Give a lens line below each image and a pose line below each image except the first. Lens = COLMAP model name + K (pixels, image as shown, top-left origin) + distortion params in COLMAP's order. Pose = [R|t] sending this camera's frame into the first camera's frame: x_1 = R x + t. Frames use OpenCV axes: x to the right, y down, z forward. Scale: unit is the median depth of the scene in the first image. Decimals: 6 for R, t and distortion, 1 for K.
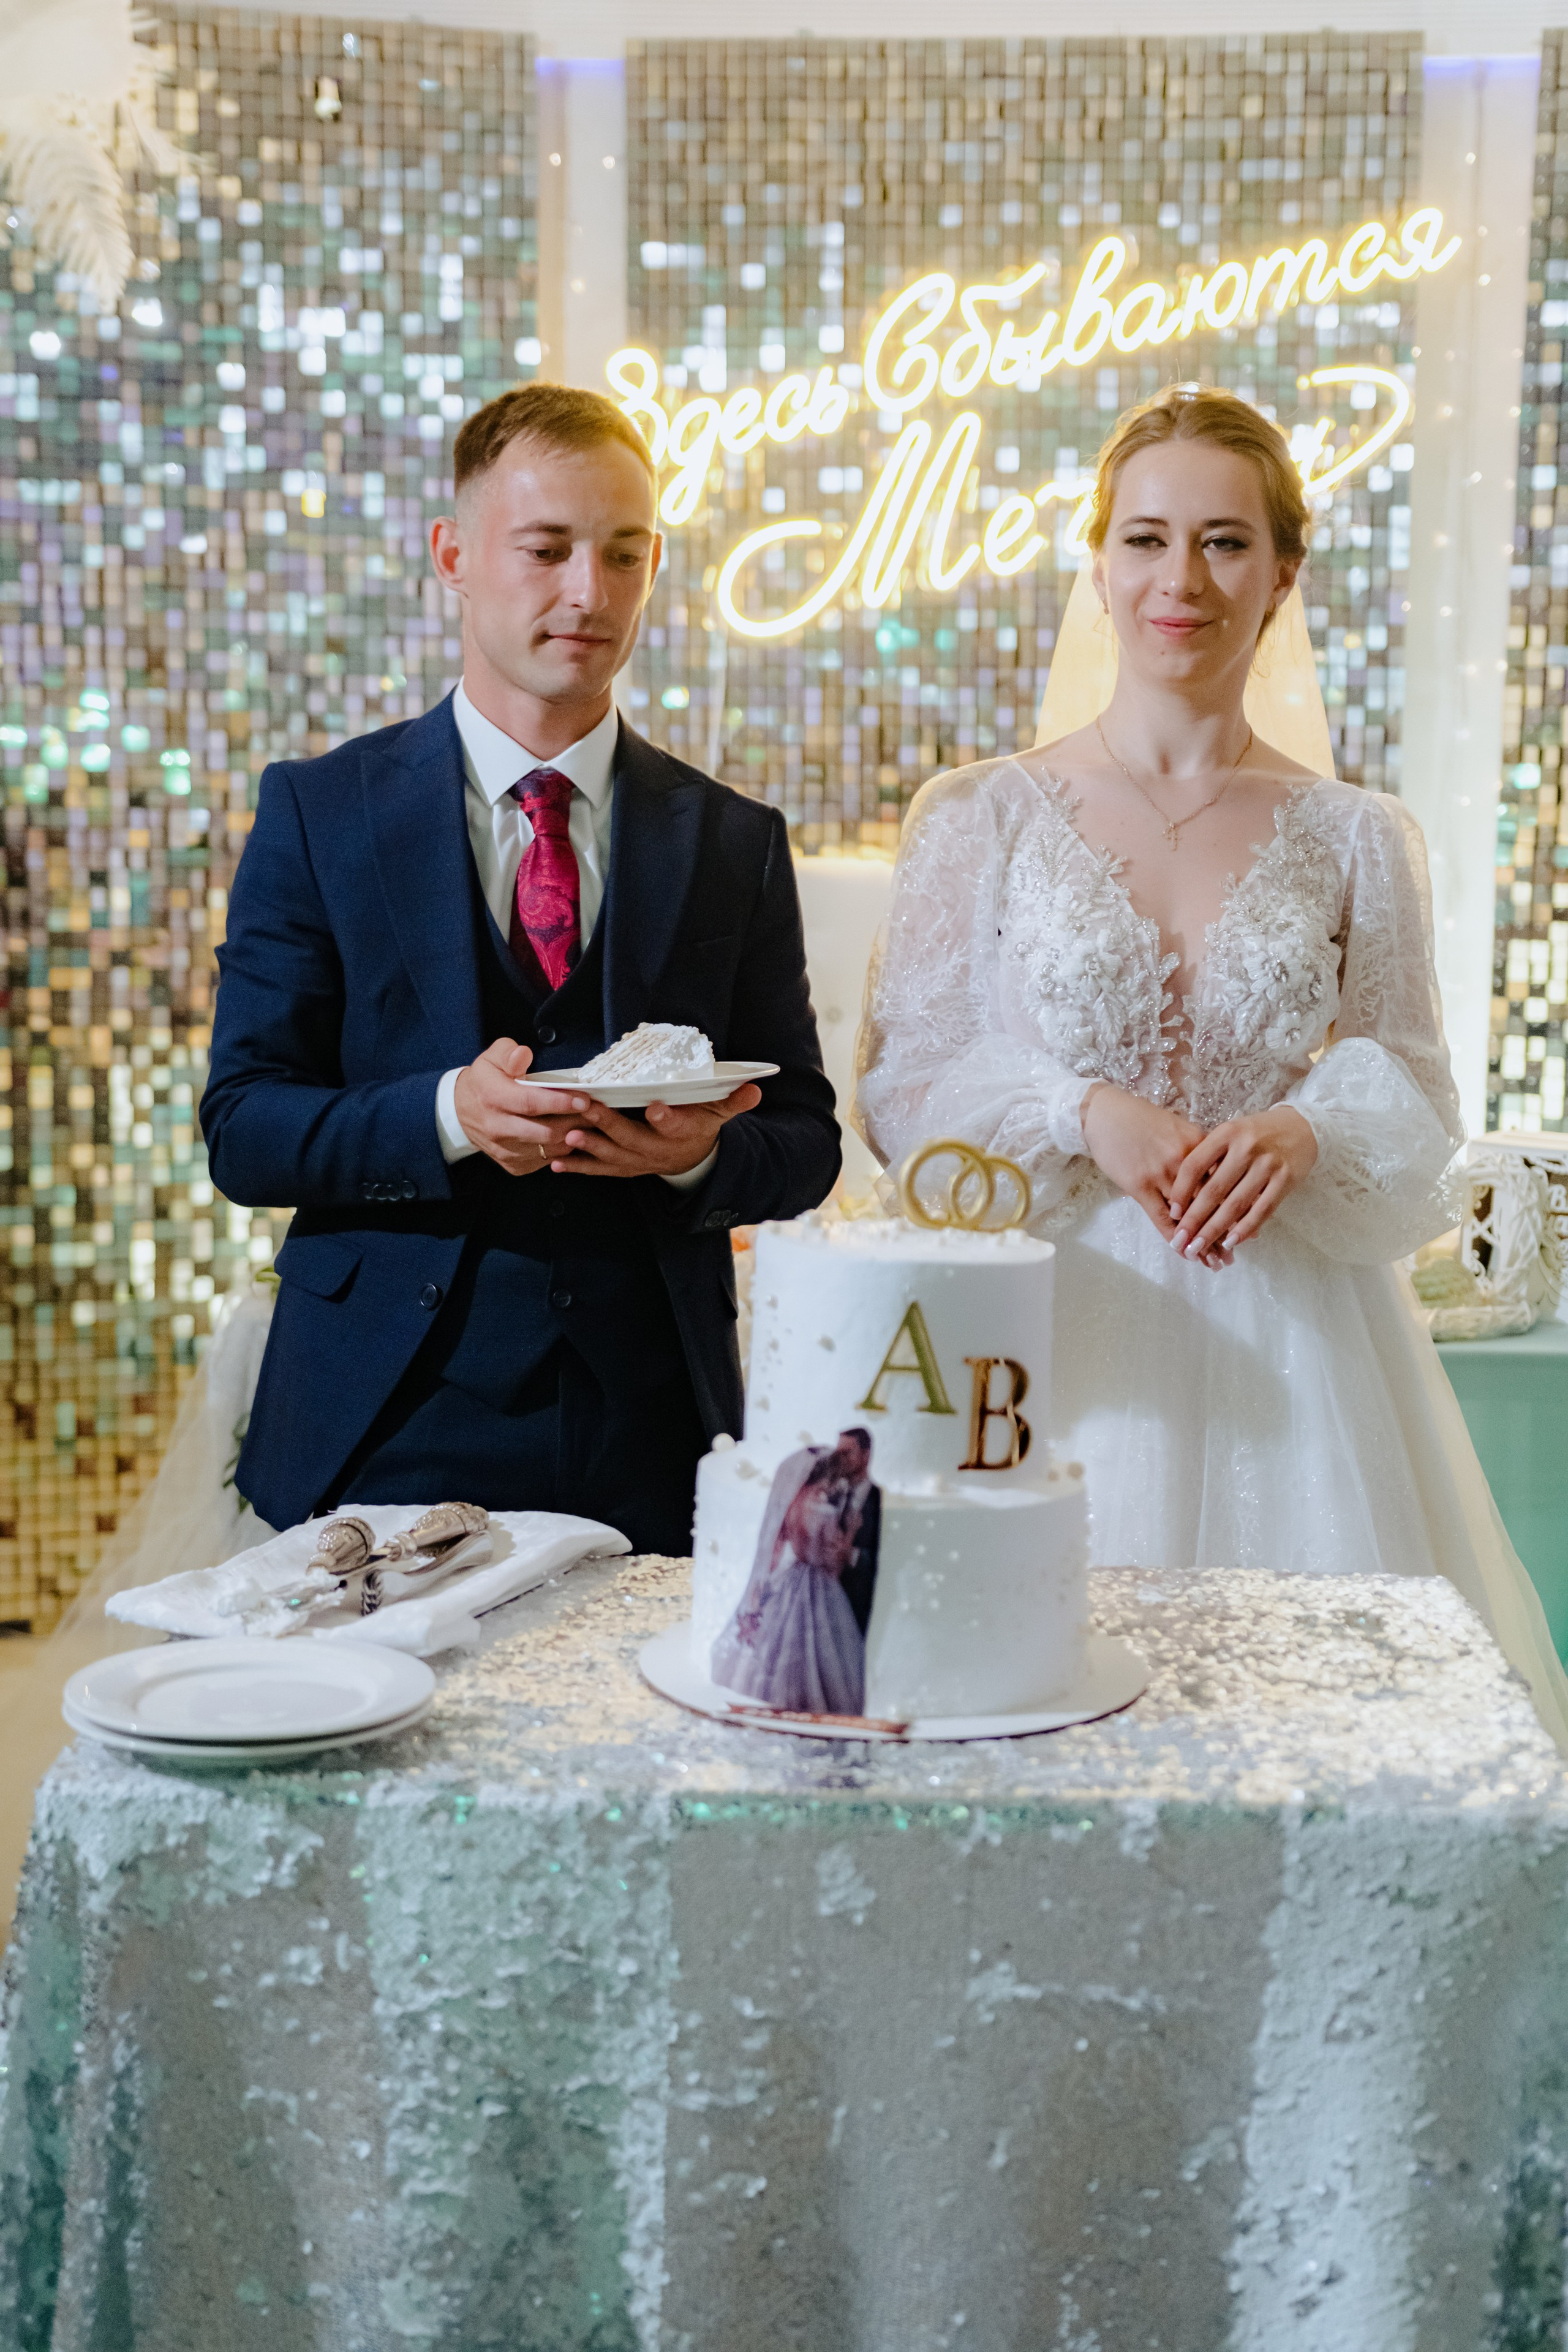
lens RADIAL K [[3458.4, 0, 787.4], [0, 3458.4, 1181.5], [0, 0, 1]] dist [0.135096, 0.000000]
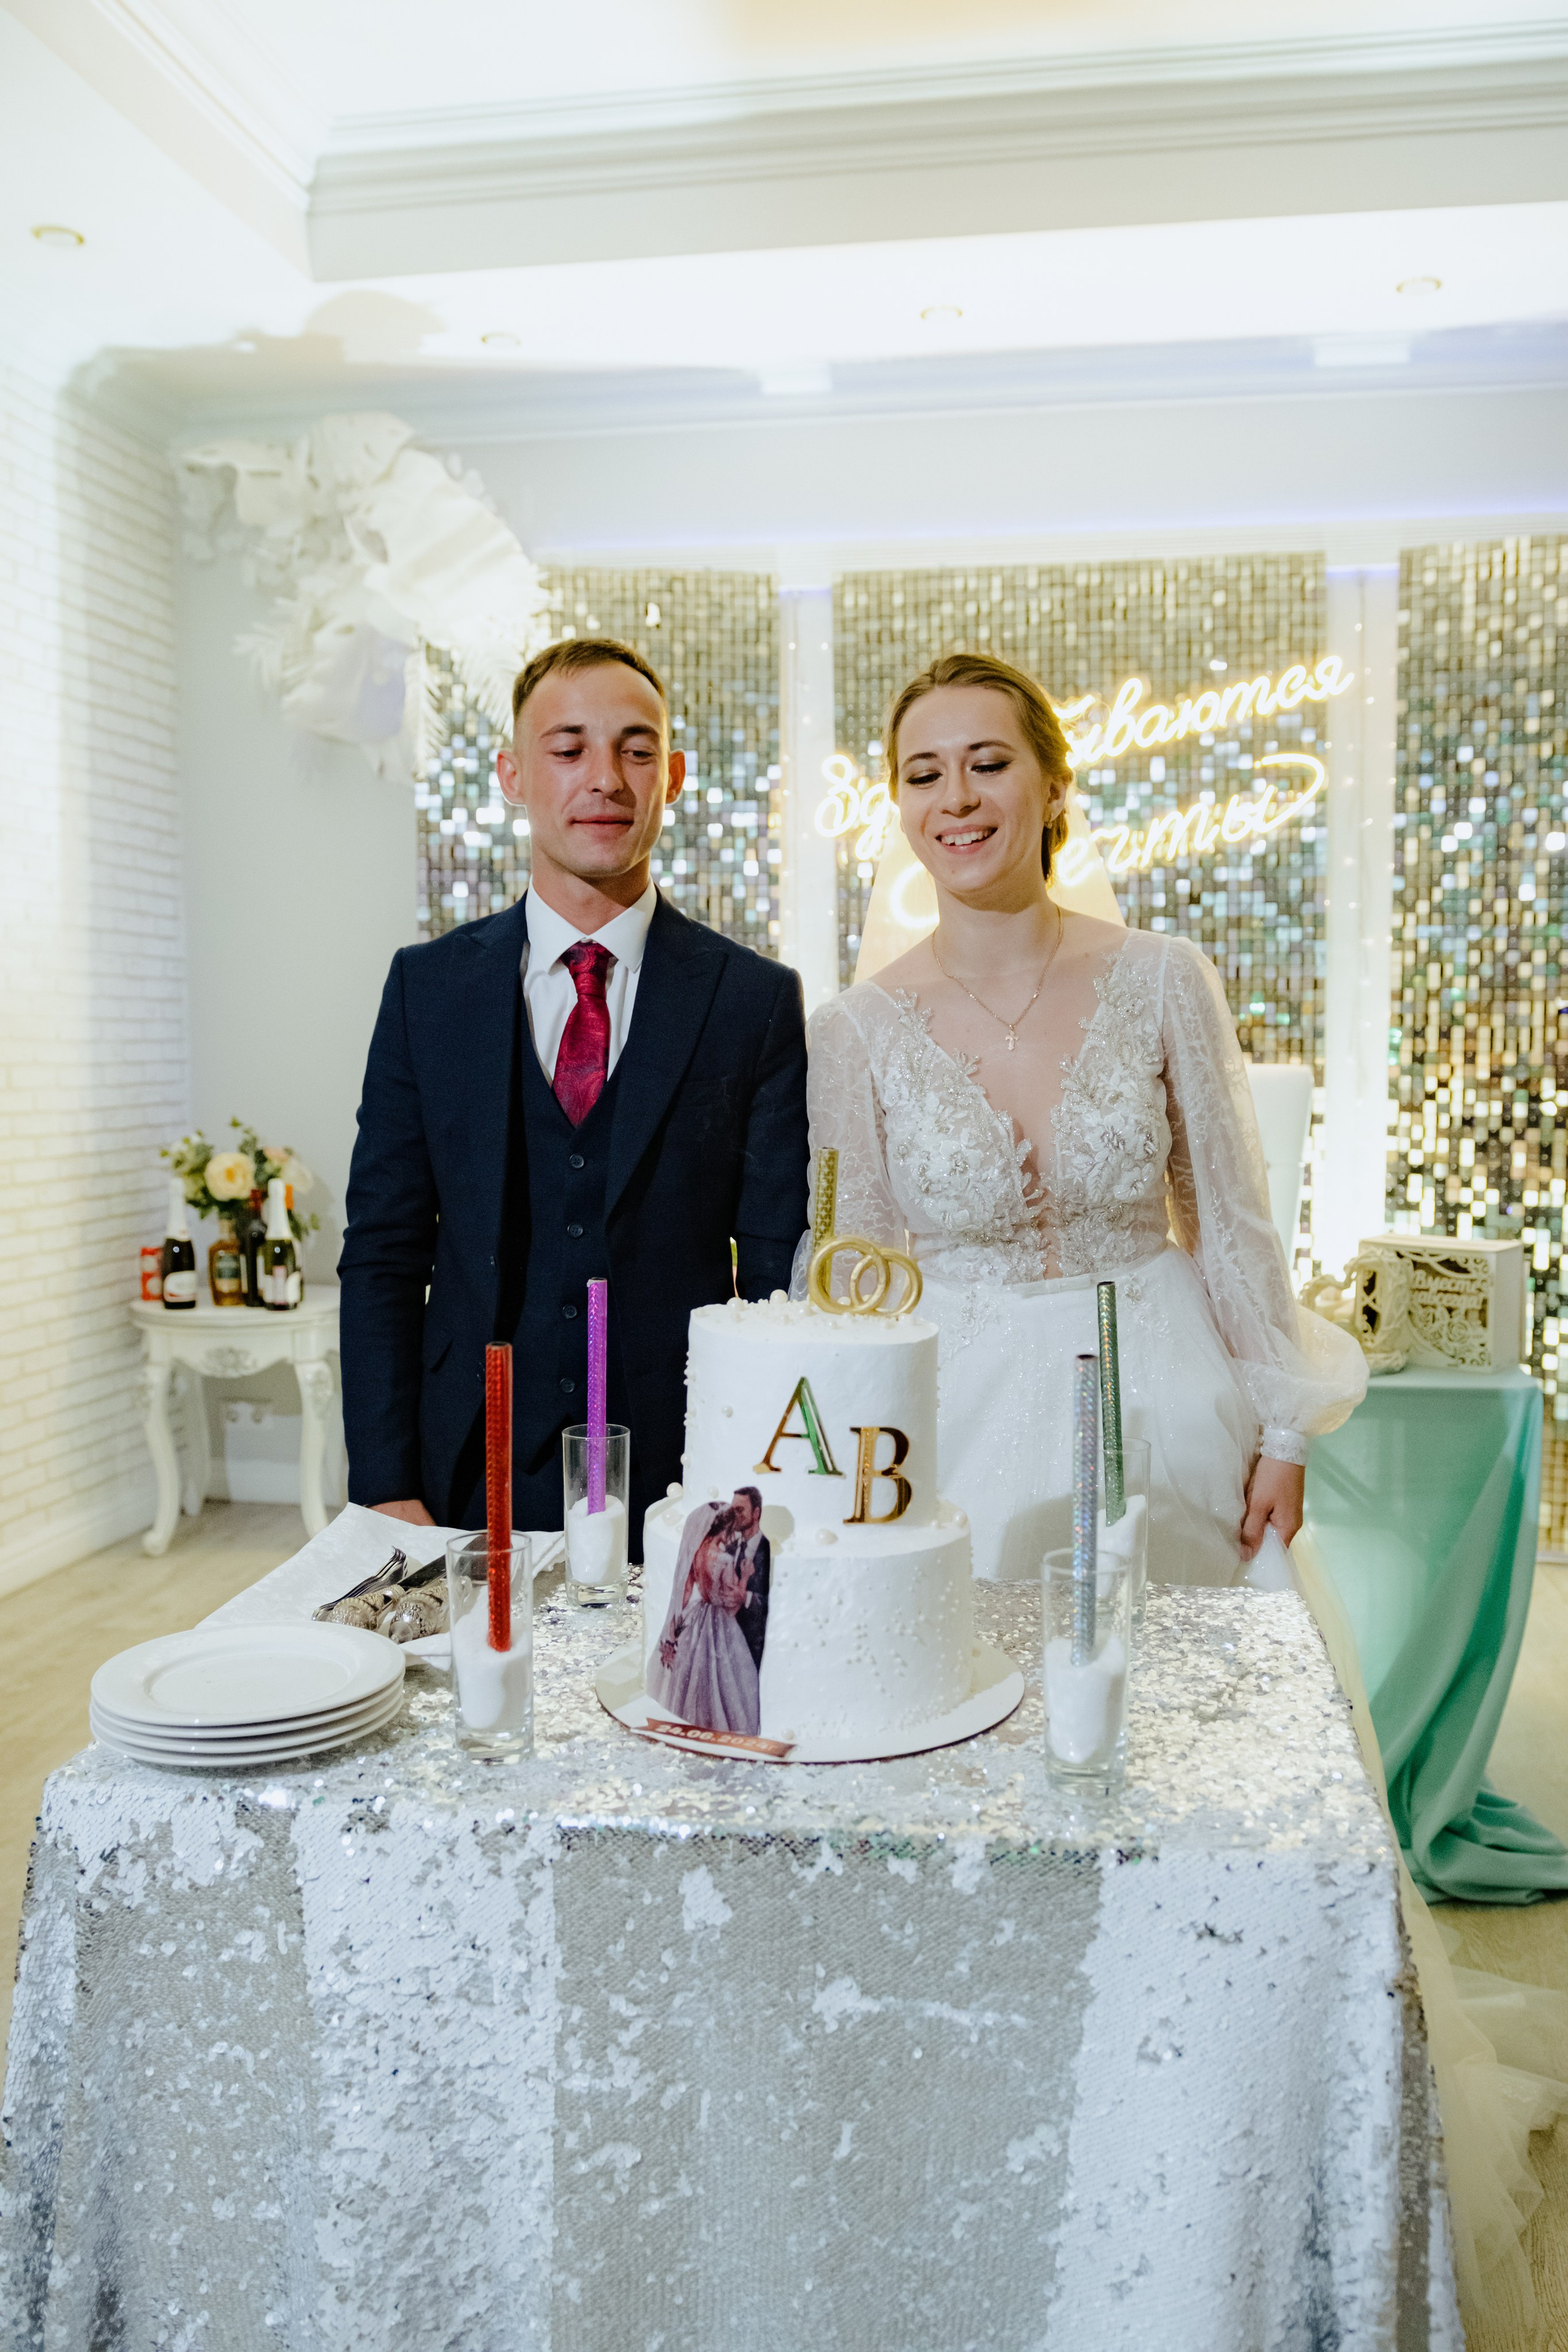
lens RADIAL K [[1885.9, 0, 791.0], [0, 1885.9, 1189.5], [0, 0, 1]] dist [-0.068372, 0.036417]
pose [[0.992472, -0.005294, -0.122354, 0.101603], [0.000381, 0.999194, -0.040139, -0.002704], [0.122468, 0.039790, 0.991675, 0.342629]]
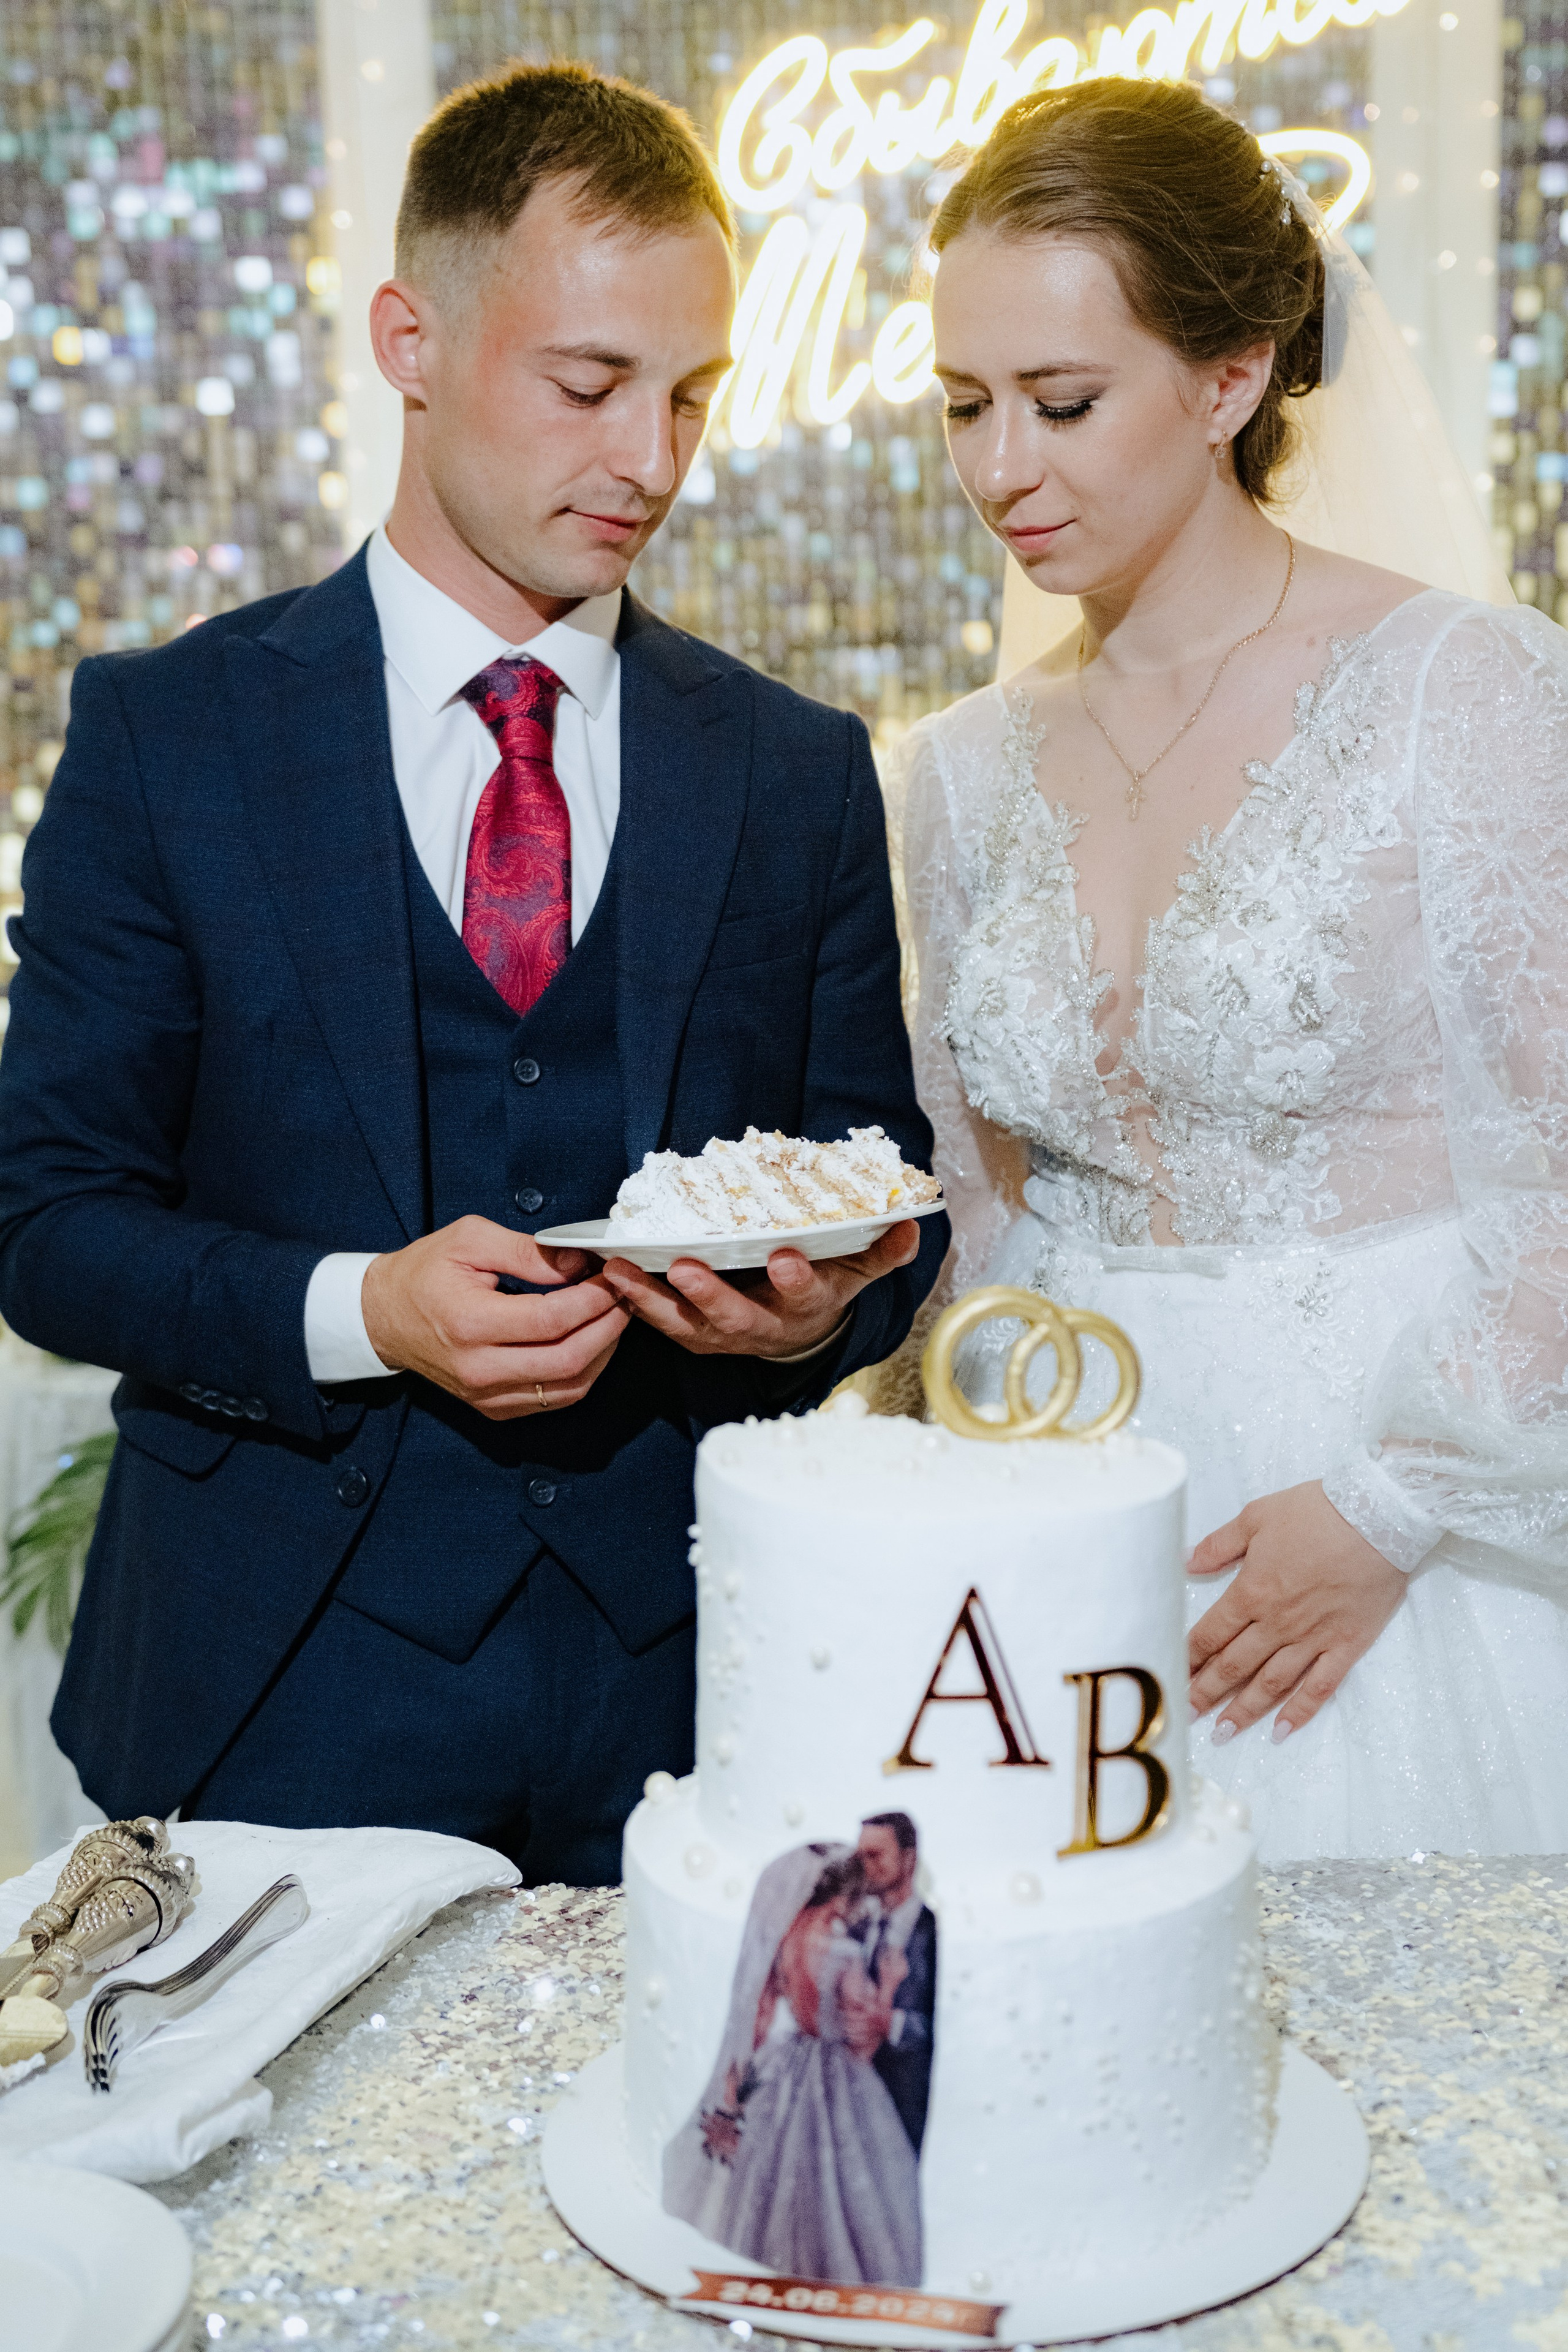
lens RADIAL K [[3458.4, 0, 802.6], [0, 3458.4, 1170.2], [0, 0, 1]] dist [0.135096, 0.000000]
pose [[0.997874, -0.051542, 0.039877, -0.011983], [0.049915, 0.997921, 0.040764, -0.058302], [-0.041895, -0.038687, 0.998373, 0.373571]]
